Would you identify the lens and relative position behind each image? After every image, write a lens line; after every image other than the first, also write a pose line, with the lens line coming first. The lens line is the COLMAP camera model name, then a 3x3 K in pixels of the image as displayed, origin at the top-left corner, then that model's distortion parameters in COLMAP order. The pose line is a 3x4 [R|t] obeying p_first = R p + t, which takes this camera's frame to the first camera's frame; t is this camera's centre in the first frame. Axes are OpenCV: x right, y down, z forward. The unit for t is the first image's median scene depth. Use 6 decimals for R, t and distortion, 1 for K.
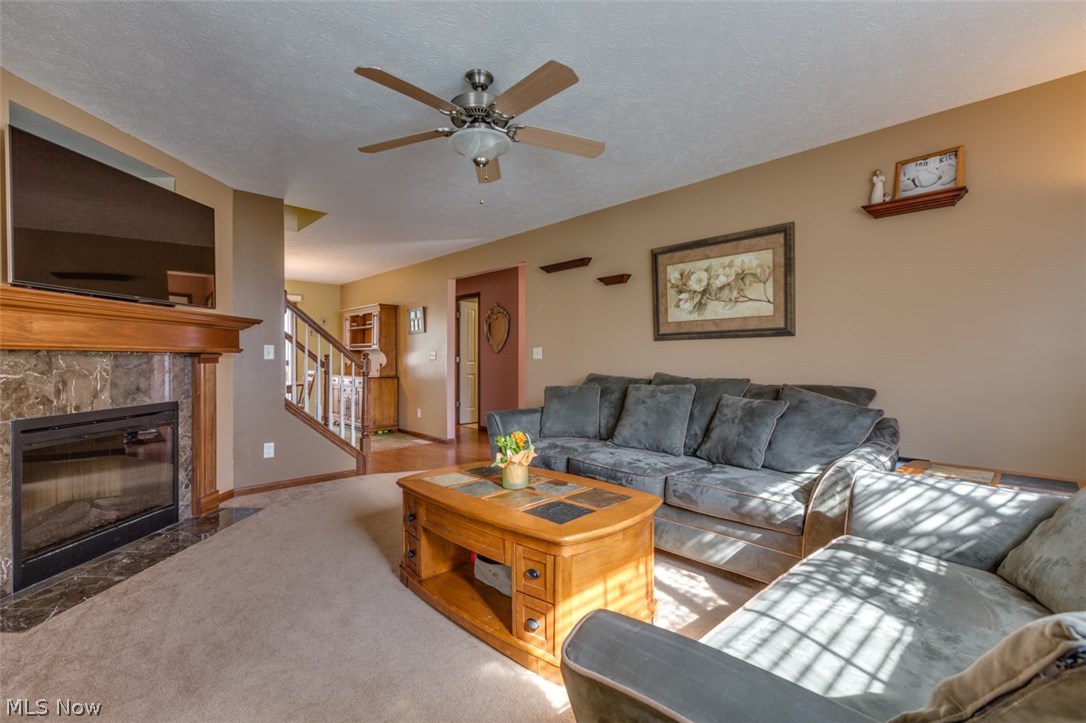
lens RADIAL K [[492.2, 0, 544.0], [0, 492.2, 359.2], [0, 0, 1]] dist [0.003825, -0.000170]
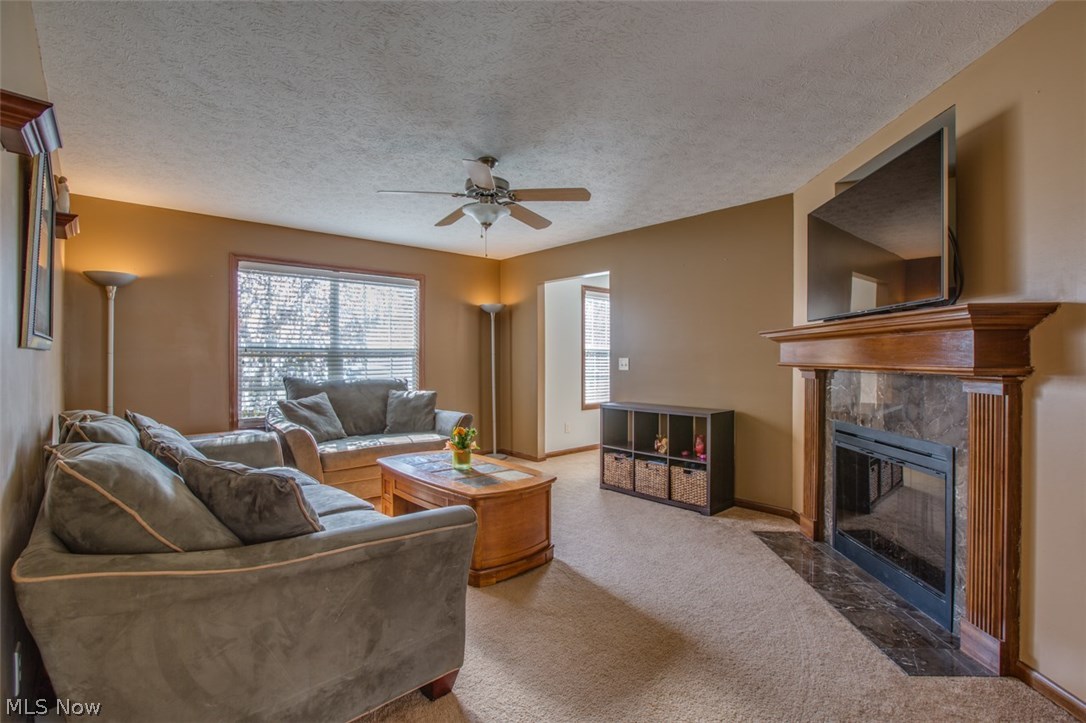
lens RADIAL K [[492.2, 0, 542.1], [0, 492.2, 359.5], [0, 0, 1]] dist [0.003825, -0.000170]
pose [[-0.999185, -0.001054, 0.040363, -0.288672], [-0.000925, 0.999994, 0.003232, -0.037835], [-0.040367, 0.003192, -0.999180, 2.032867]]
